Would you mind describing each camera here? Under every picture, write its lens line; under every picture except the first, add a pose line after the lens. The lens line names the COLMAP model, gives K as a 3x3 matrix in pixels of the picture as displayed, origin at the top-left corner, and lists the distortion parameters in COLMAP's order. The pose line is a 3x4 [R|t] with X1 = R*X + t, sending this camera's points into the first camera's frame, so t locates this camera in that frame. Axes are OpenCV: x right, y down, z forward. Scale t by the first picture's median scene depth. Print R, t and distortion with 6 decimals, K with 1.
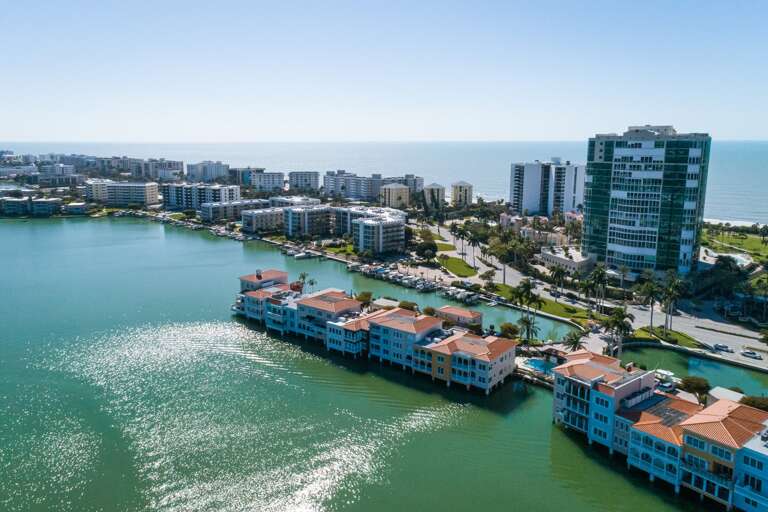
lens RADIAL K [[552.8, 0, 346.2], [0, 552.8, 230.1], [0, 0, 1]] dist [0.008834, 0.017096]
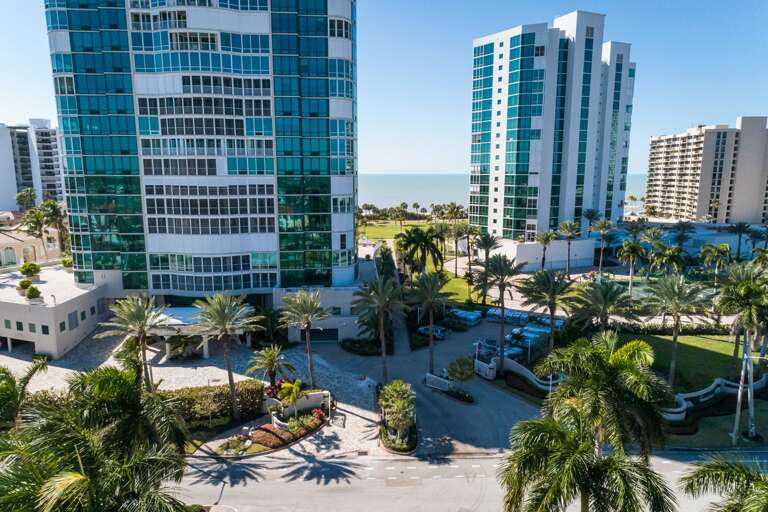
lens RADIAL K [[522.3, 0, 386.9], [0, 522.3, 252.4], [0, 0, 1]] dist [0.023060, 0.004651]
pose [[0.643109, -0.114848, 0.757114, 0.337453], [0.119217, 0.991650, 0.049160, 0.038297], [-0.756438, 0.058646, 0.651431, 0.713462]]
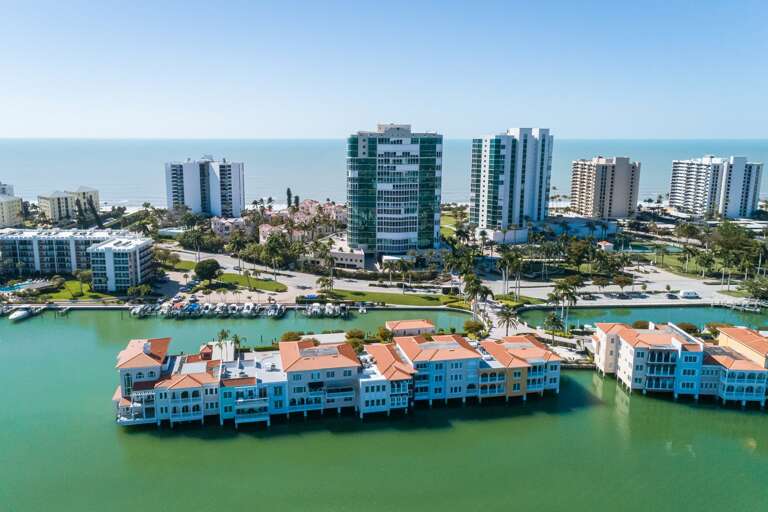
lens RADIAL K [[552.8, 0, 348.3], [0, 552.8, 236.0], [0, 0, 1]] dist [0.008834, 0.017096]
pose [[0.639730, -0.133394, 0.756935, -0.402254], [0.122737, 0.989916, 0.070720, -0.055972], [-0.758736, 0.047663, 0.649652, 0.361514]]
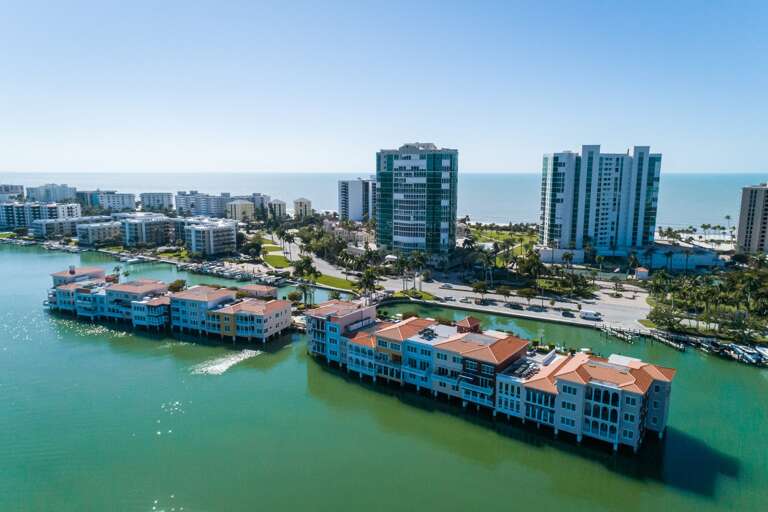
lens RADIAL K [[503.0, 0, 378.0], [0, 503.0, 252.8], [0, 0, 1]] dist [0.016935, -0.000374]
pose [[0.953369, -0.044380, 0.298527, 0.097872], [0.044335, 0.998993, 0.006926, 0.056623], [-0.298533, 0.006632, 0.954376, -0.092835]]
